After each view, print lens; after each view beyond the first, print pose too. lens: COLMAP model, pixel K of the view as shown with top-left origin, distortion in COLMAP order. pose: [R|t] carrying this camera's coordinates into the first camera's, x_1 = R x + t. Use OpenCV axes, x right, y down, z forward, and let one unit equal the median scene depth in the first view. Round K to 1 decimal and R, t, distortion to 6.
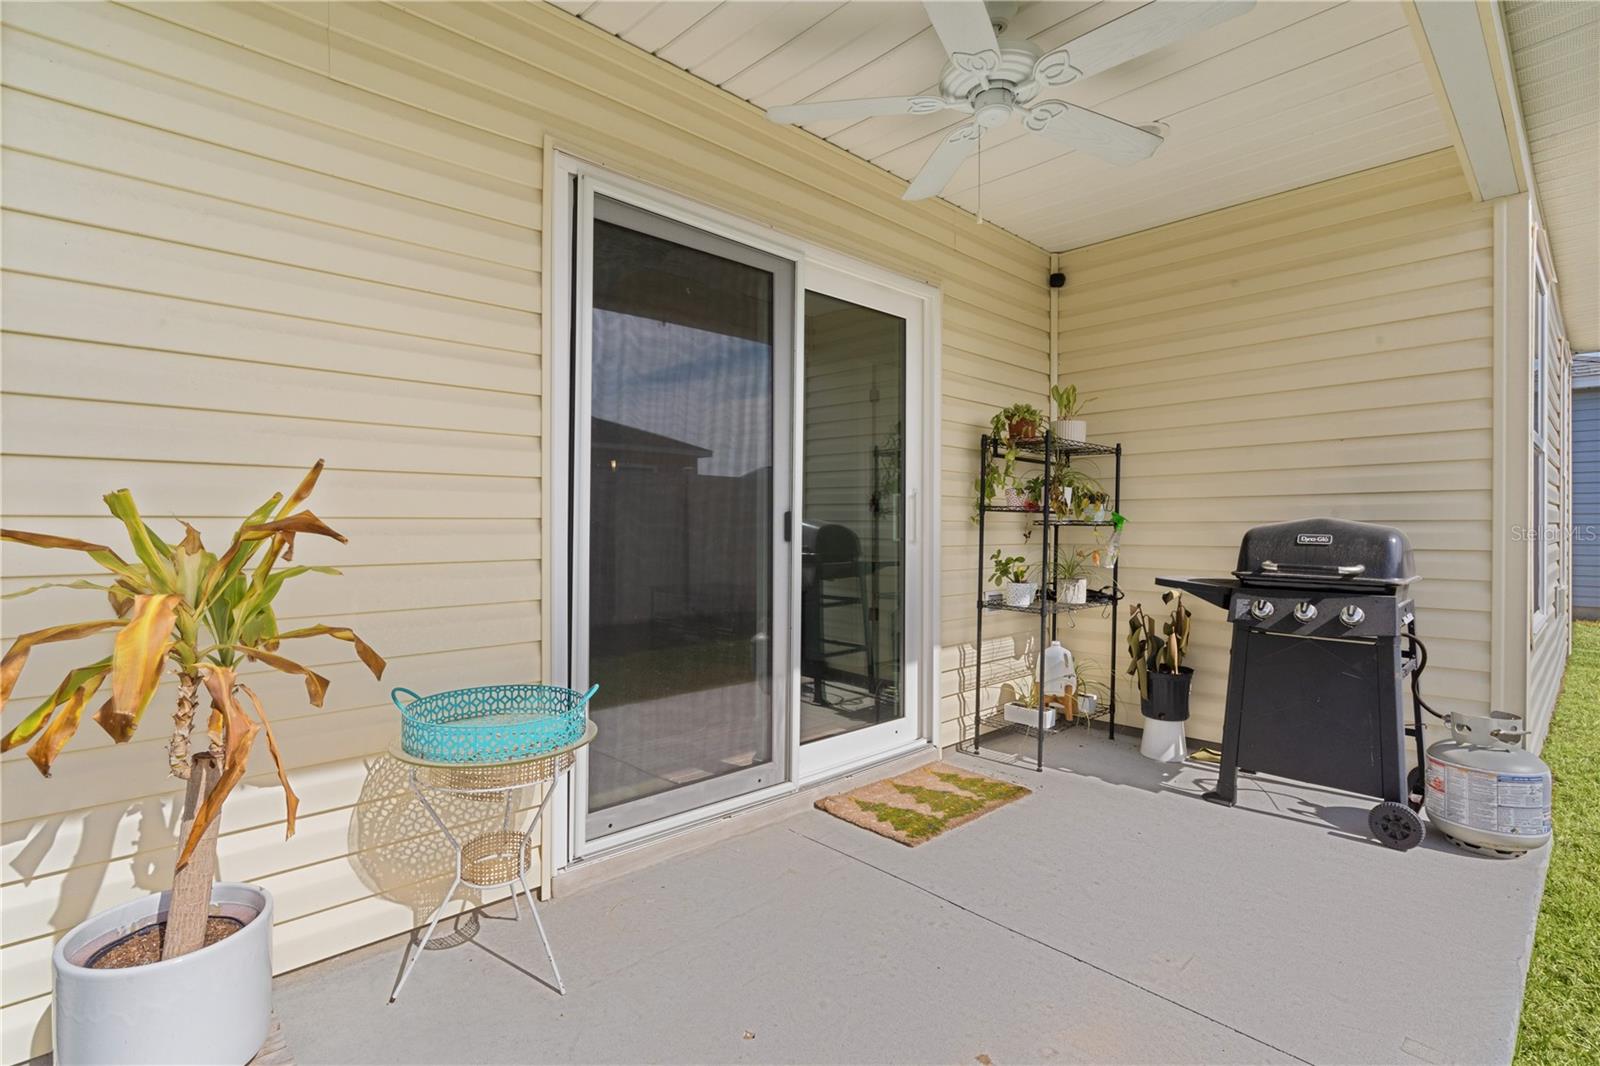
lens RADIAL K [[775.7, 0, 803.0], [0, 775.7, 526.2], [0, 0, 1]] dist [0.002483, 0.001092]
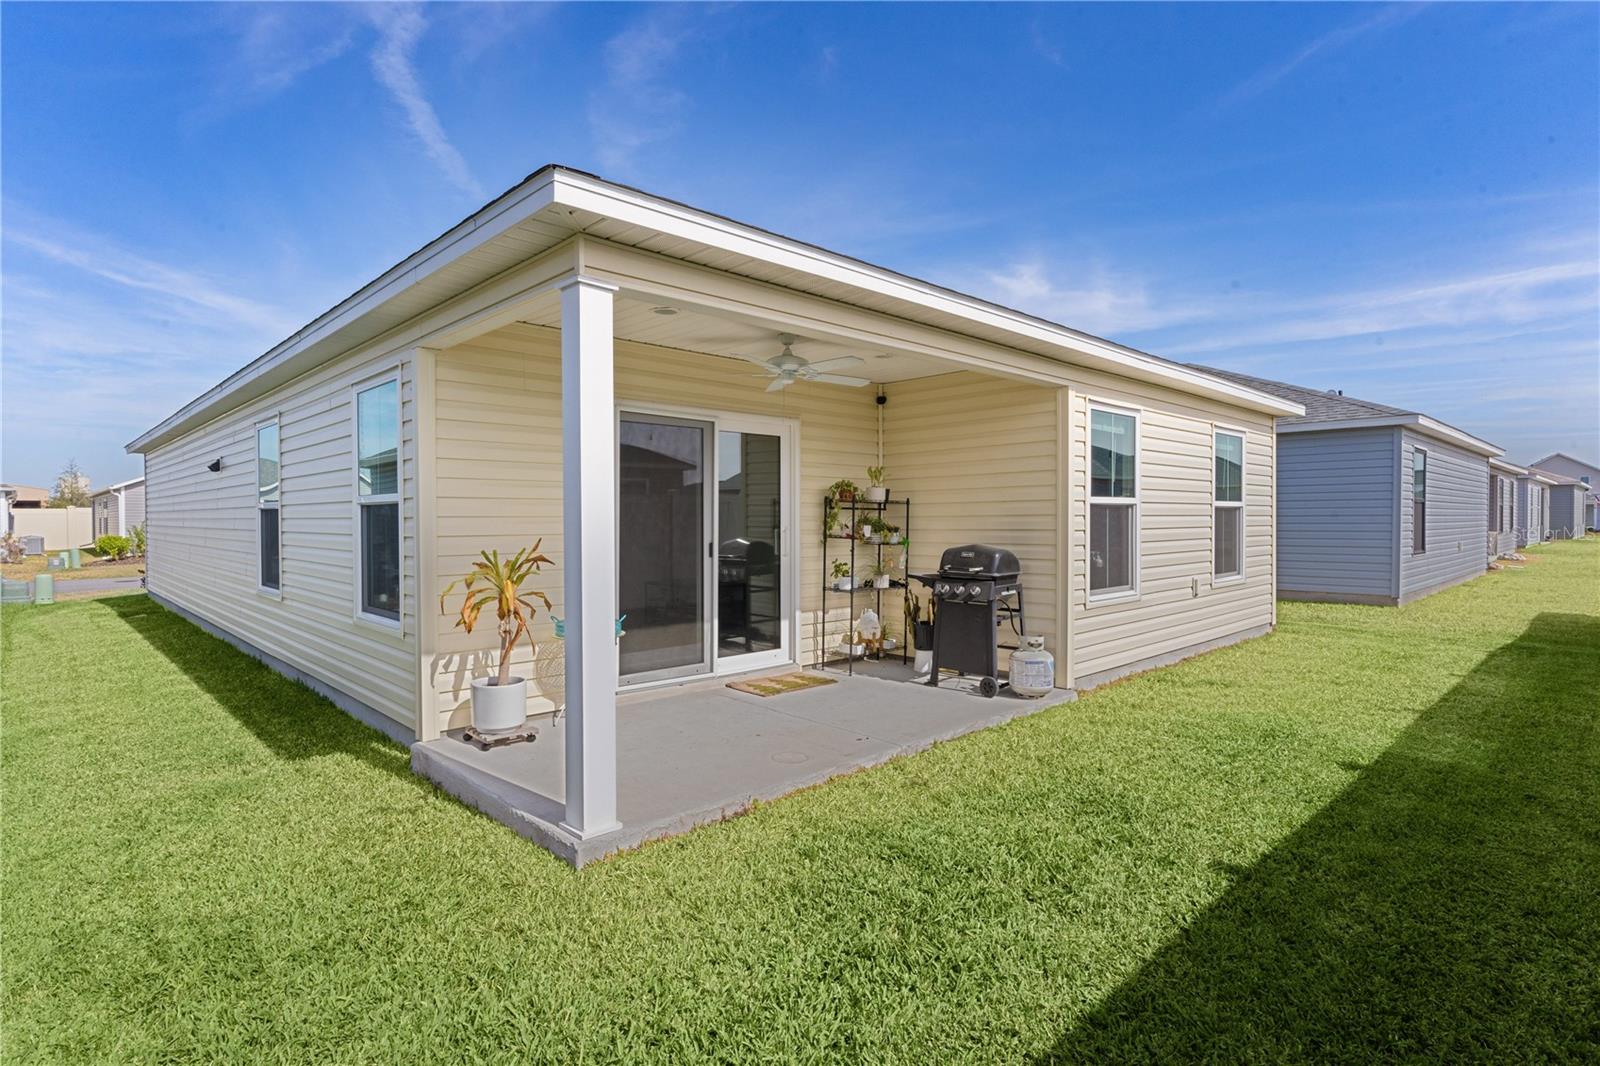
lens RADIAL K [[800.9, 0, 806.7], [0, 800.9, 530.6], [0, 0, 1]] dist [0.009987, 0.000506]
pose [[0.999945, -0.004680, 0.009403, 0.174819], [0.004577, 0.999930, 0.010897, -0.059291], [-0.009453, -0.010854, 0.999896, -0.921618]]
